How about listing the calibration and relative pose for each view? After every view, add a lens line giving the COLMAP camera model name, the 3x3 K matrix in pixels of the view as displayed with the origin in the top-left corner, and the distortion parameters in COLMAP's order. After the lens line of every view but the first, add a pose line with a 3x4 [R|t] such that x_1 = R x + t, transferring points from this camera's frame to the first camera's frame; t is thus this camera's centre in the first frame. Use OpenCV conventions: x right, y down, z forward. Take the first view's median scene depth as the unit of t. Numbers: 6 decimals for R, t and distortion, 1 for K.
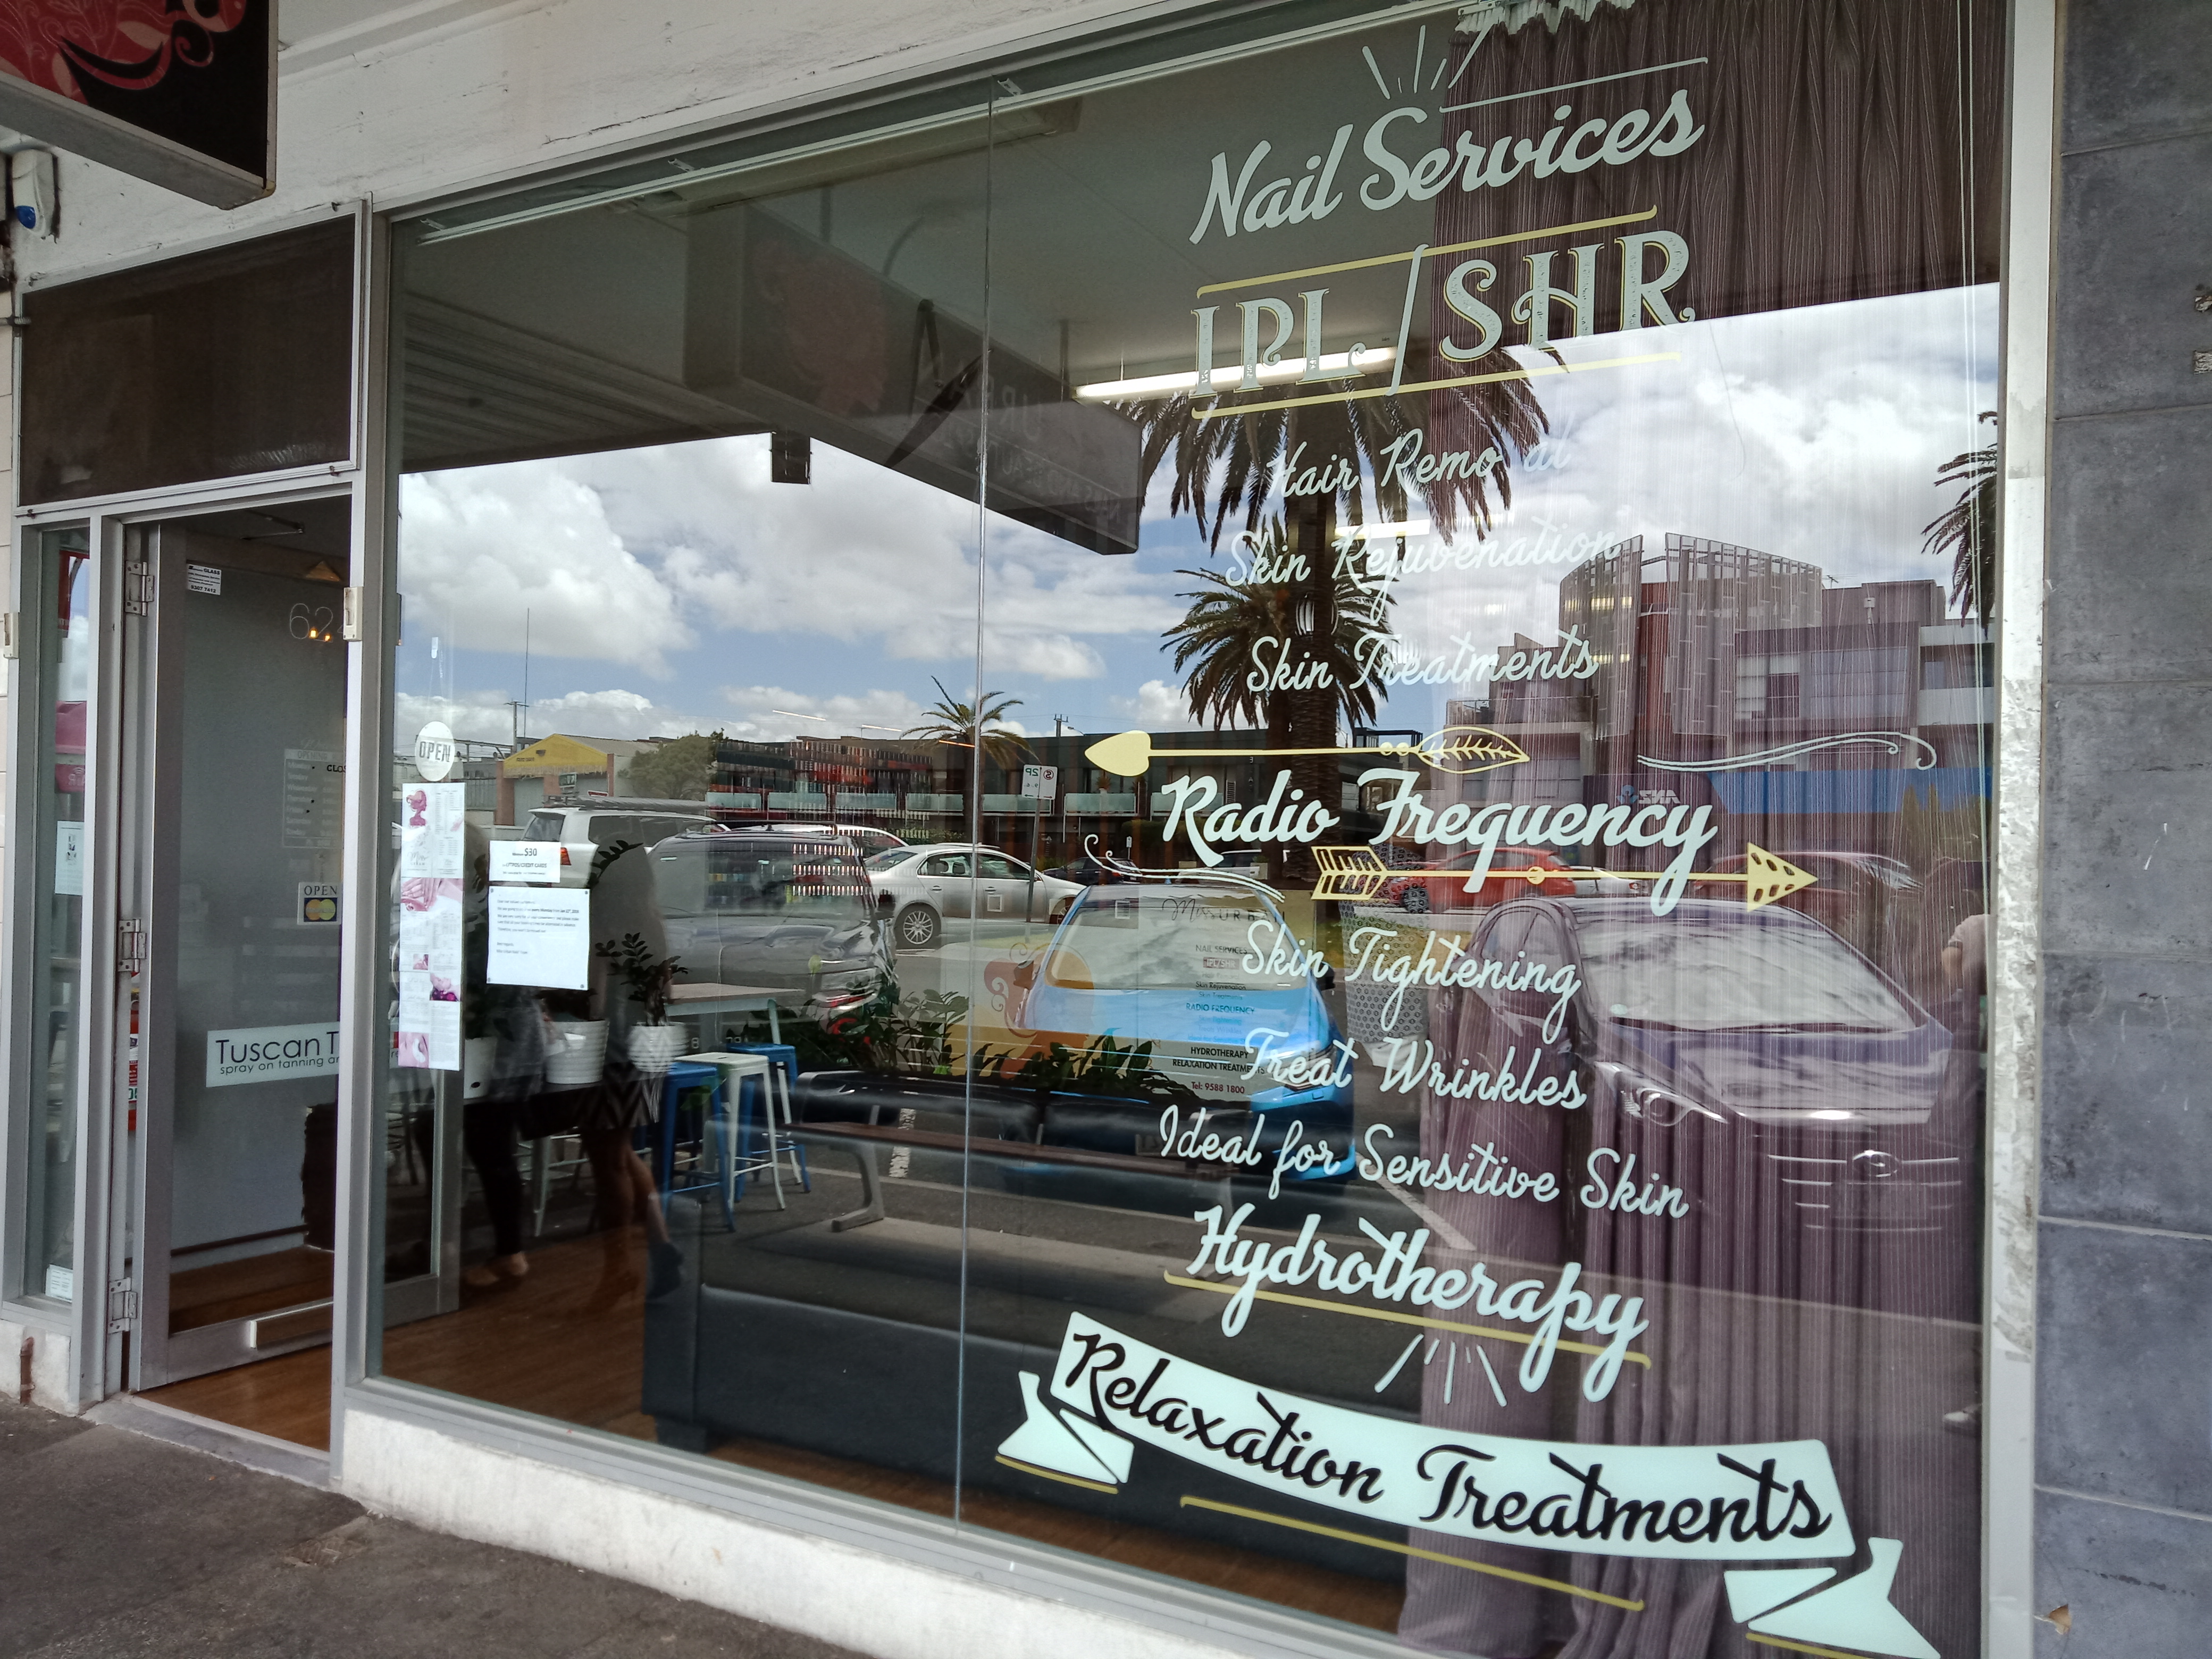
lens RADIAL K [[1591.1, 0, 1106.0], [0, 1591.1, 829.5], [0, 0, 1]] dist [0.027667, -0.006611]
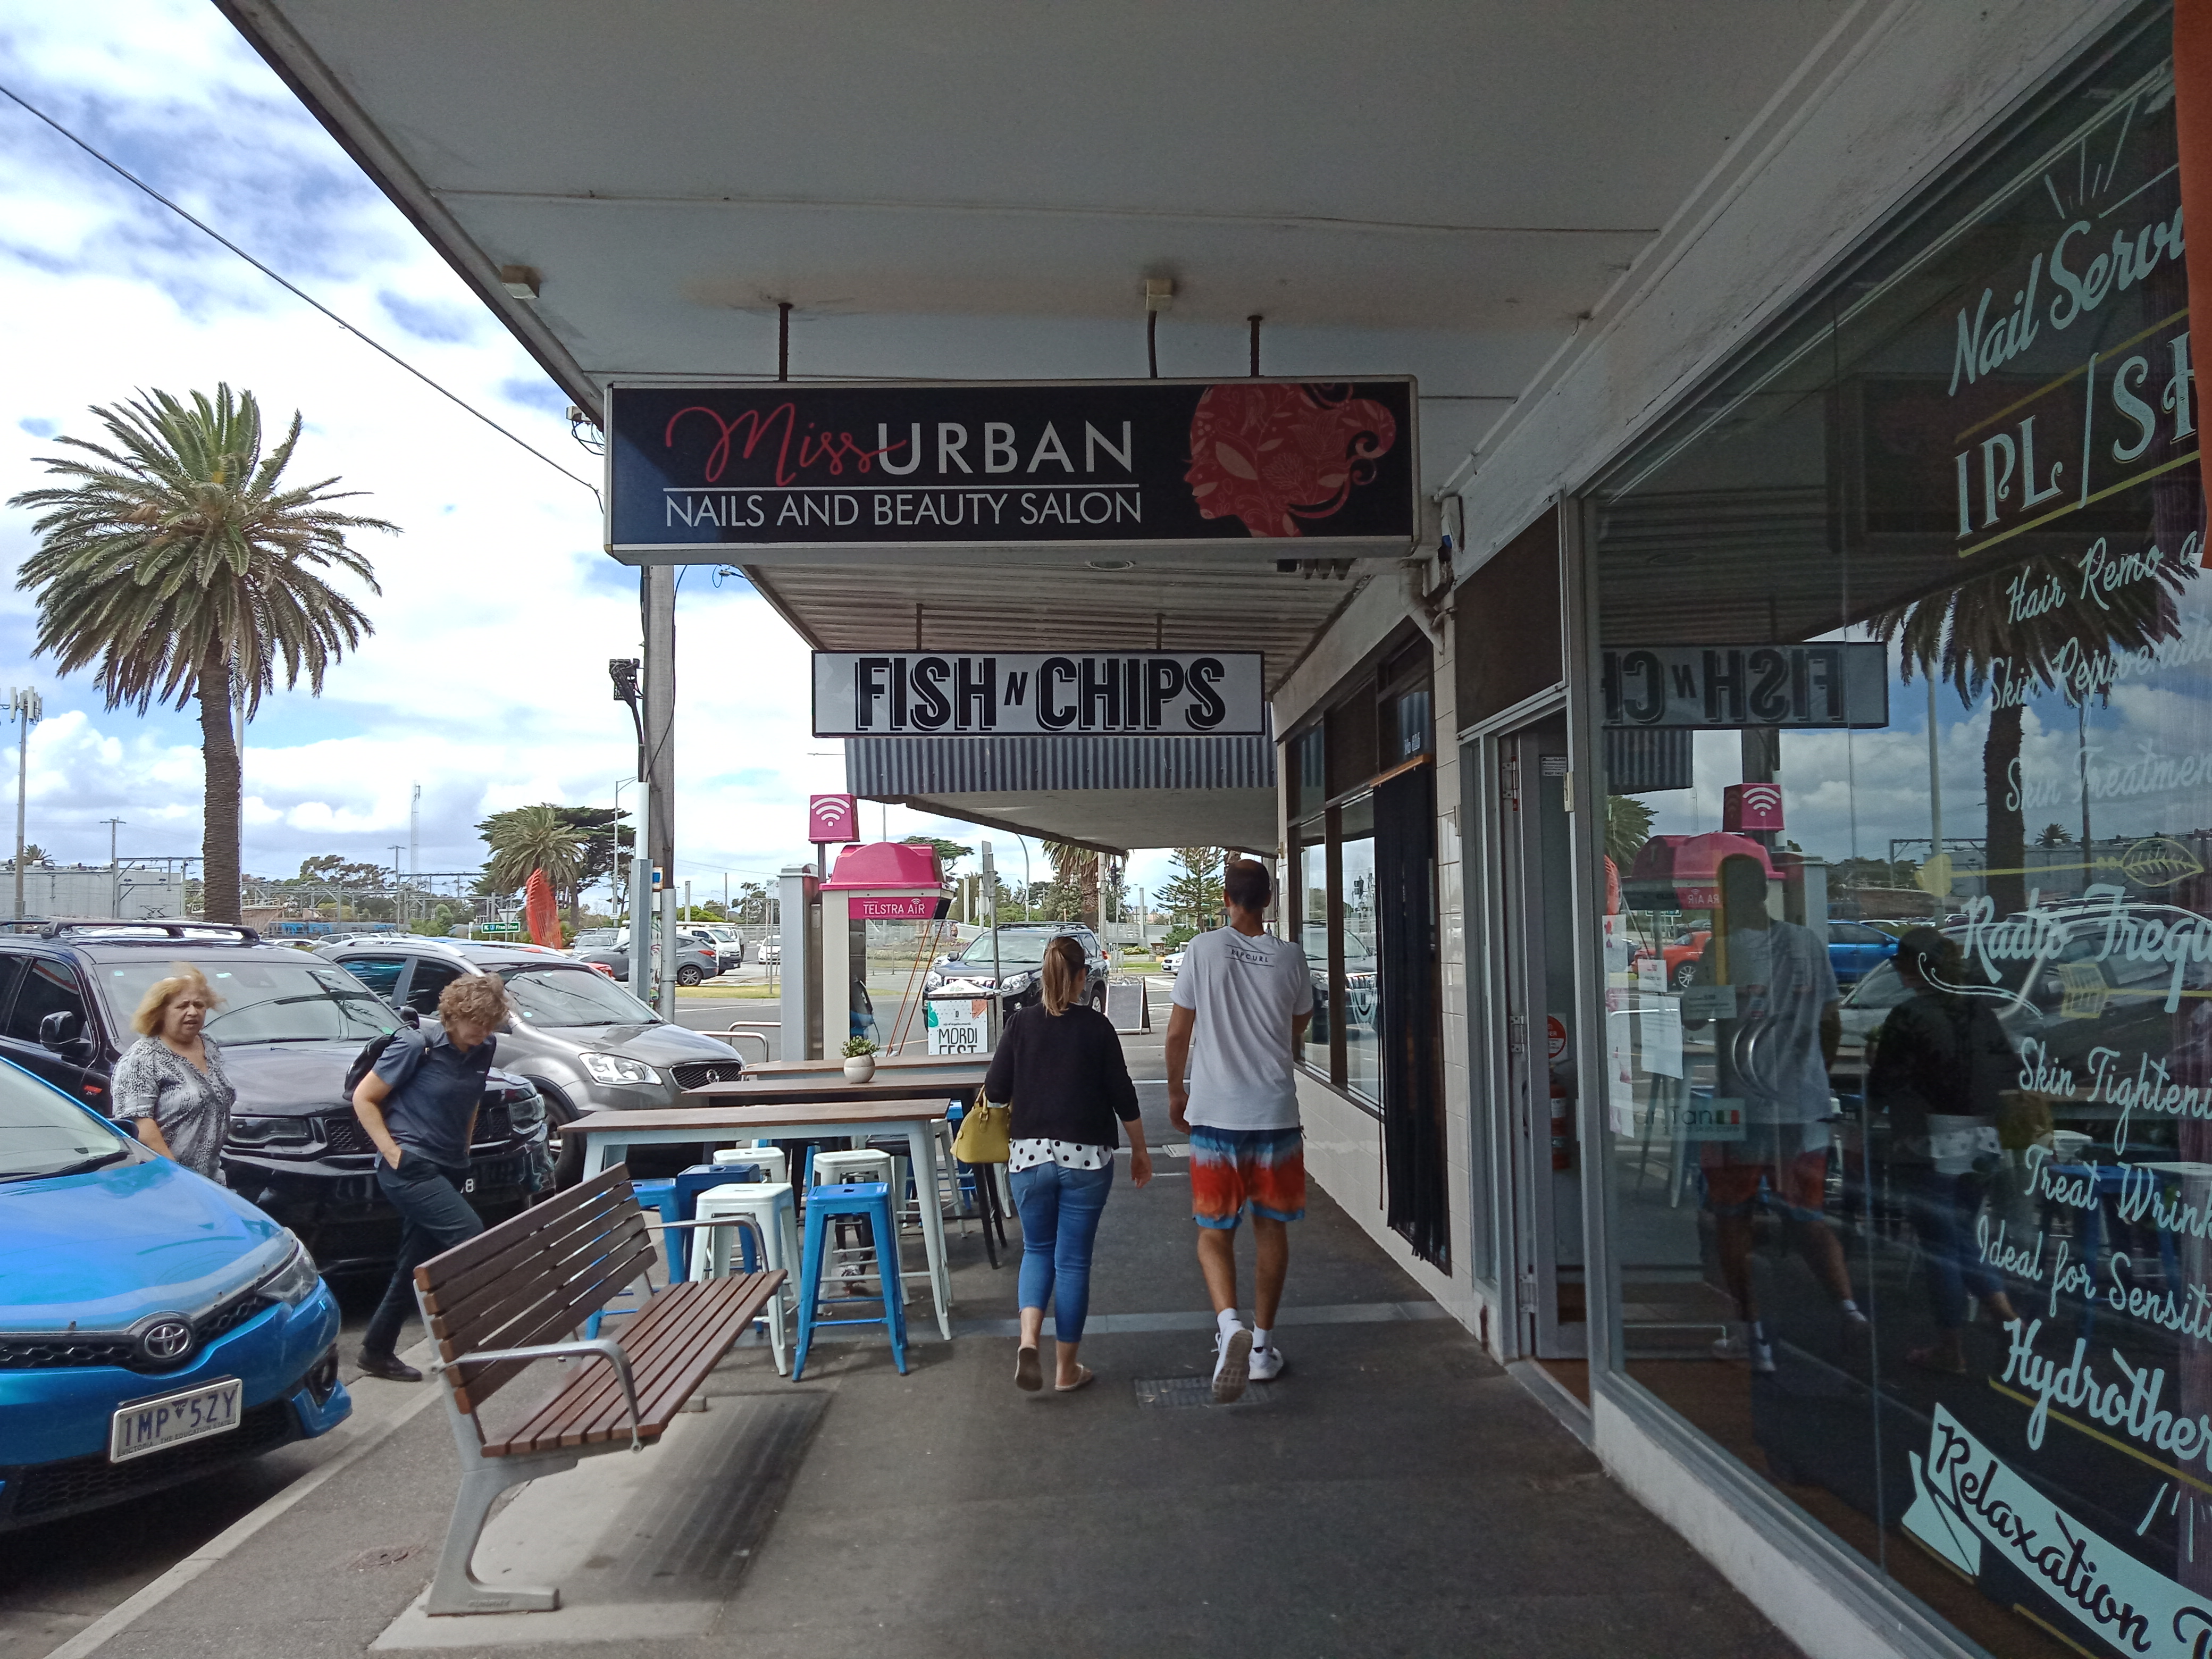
lens RADIAL K [[1509.8, 0, 1106.0], [0, 1509.8, 829.5], [0, 0, 1]] dist [-0.001805, 0.006934]
pose [[0.524905, -0.091986, -0.846176, 0.617551], [0.039256, 0.995702, -0.083889, -0.017047], [0.850255, 0.010817, 0.526259, -0.009245]]
